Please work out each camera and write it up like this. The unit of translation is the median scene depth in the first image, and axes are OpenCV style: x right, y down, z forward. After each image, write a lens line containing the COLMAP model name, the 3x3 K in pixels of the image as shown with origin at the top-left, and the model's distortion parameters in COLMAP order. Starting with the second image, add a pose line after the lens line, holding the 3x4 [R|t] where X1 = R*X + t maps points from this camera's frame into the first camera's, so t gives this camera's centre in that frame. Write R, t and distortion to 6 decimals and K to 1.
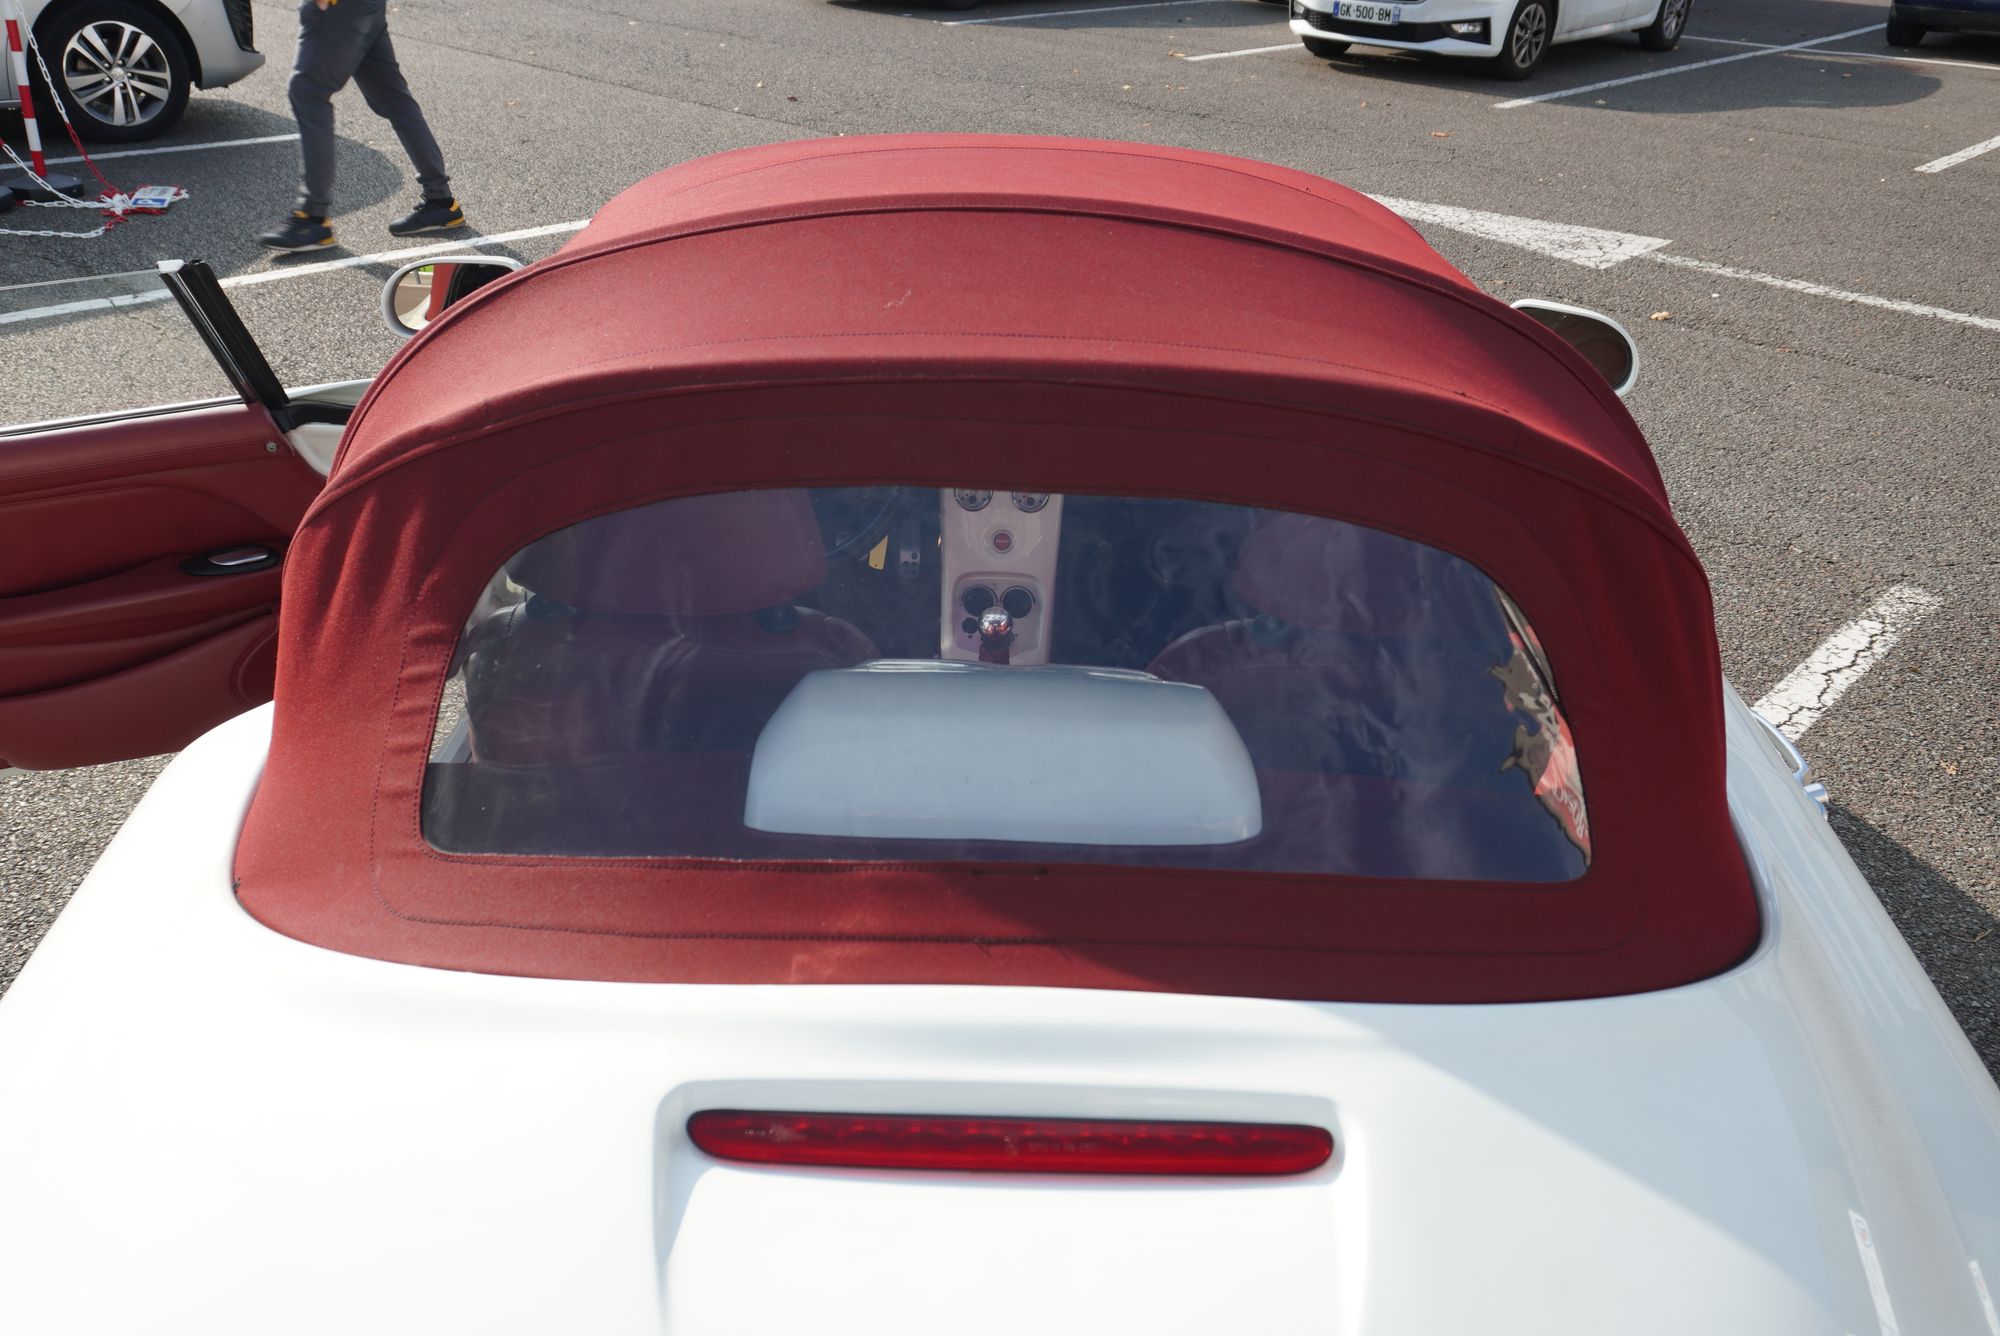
lens RADIAL K [[1538.3, 0, 1000.0], [0, 1538.3, 668.0], [0, 0, 1]] dist [-0.000911, -0.002908]
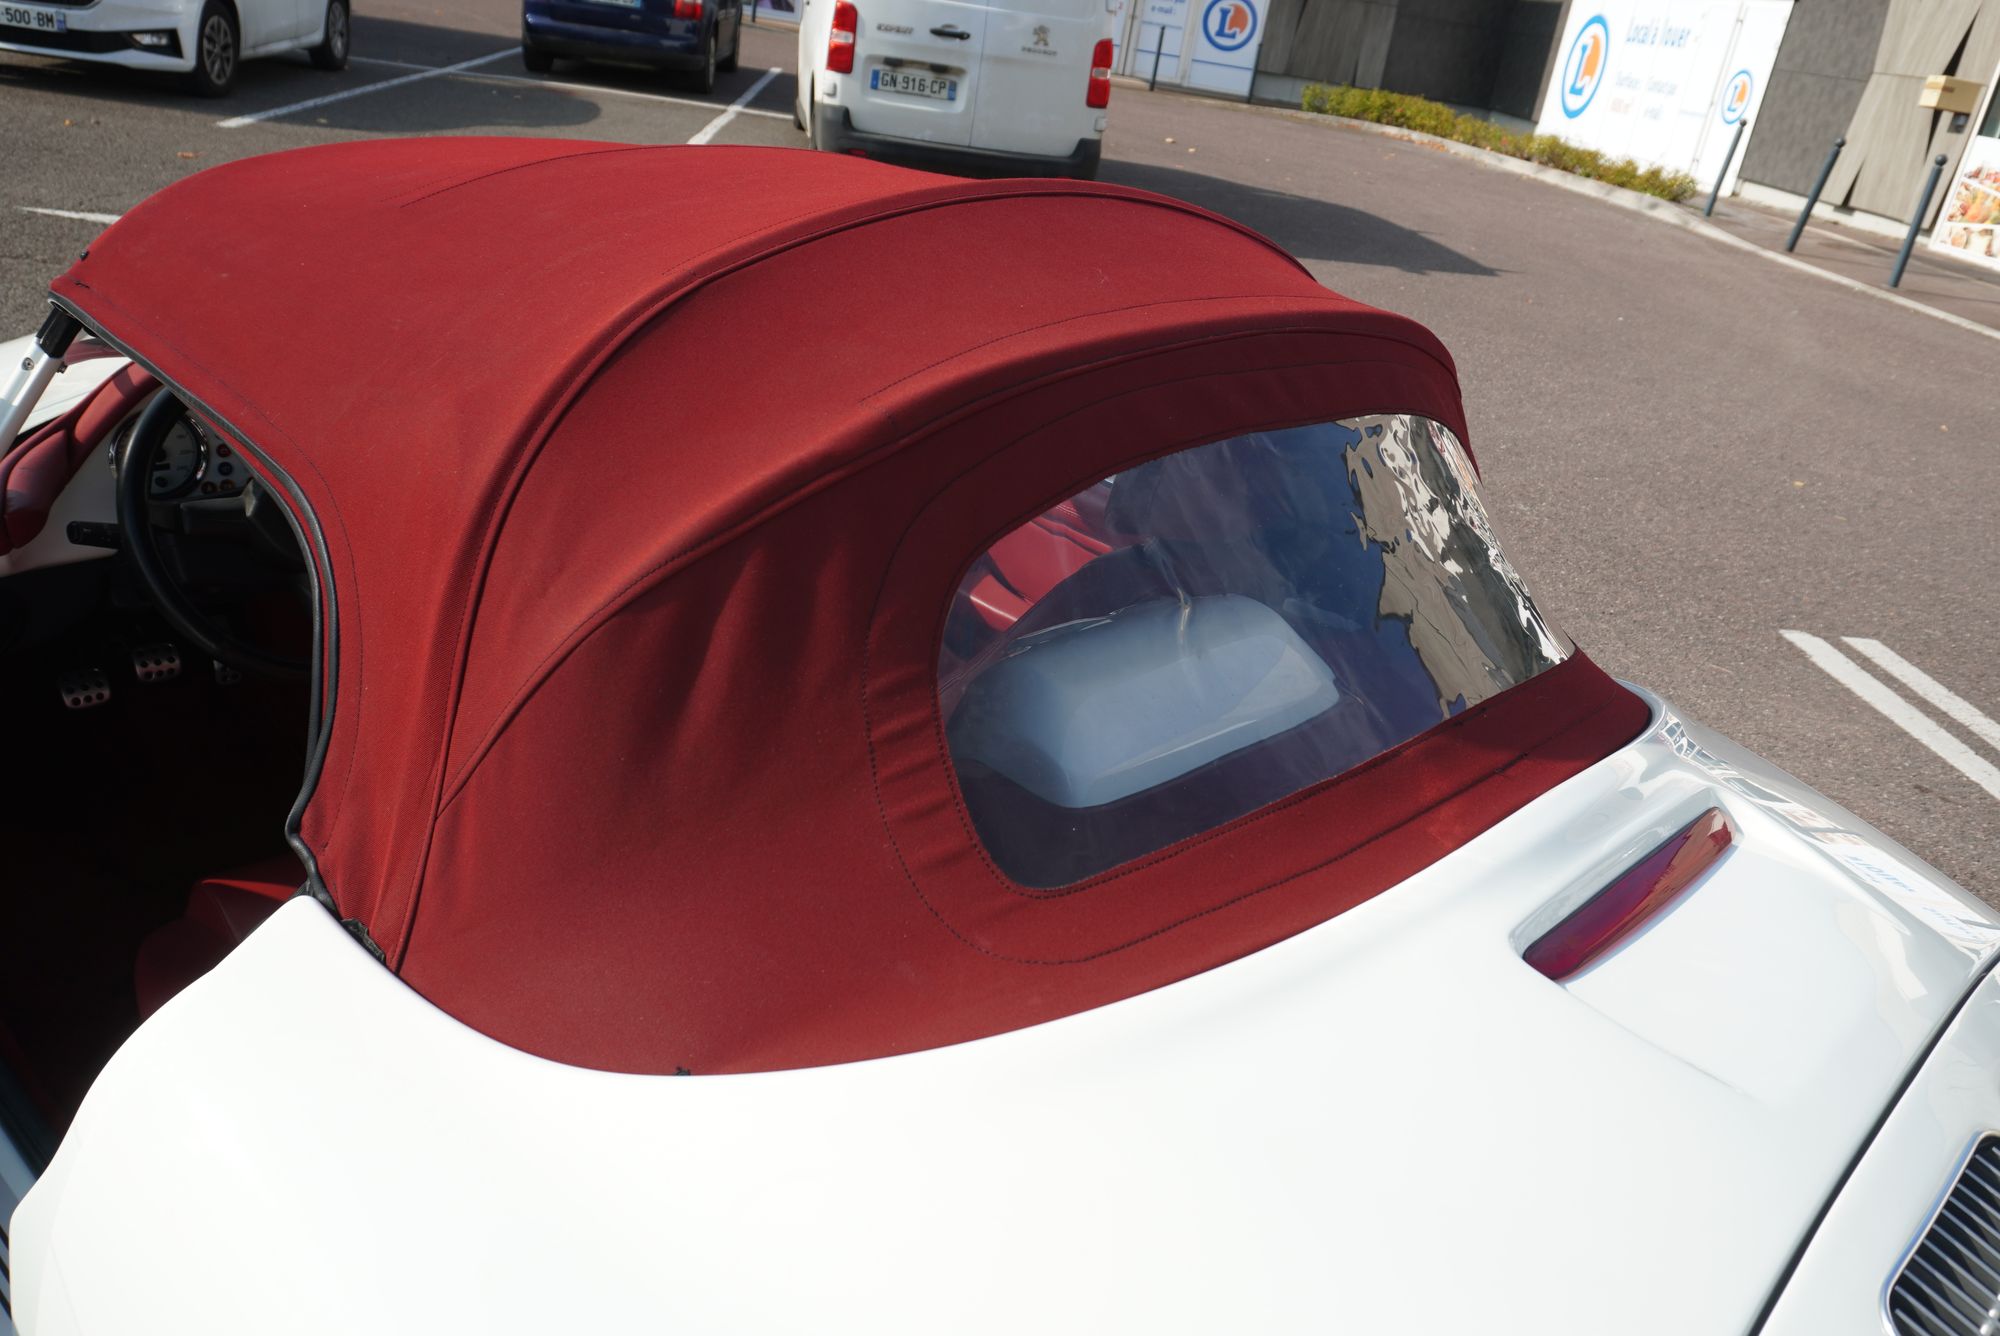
lens RADIAL K [[1595.6, 0, 1000.0], [0, 1595.6, 668.0], [0, 0, 1]] dist [-0.005062, 0.005062]
pose [[0.668978, -0.235628, 0.704946, -0.109514], [0.252895, 0.963994, 0.082222, -0.010109], [-0.698937, 0.123272, 0.704479, 0.035443]]
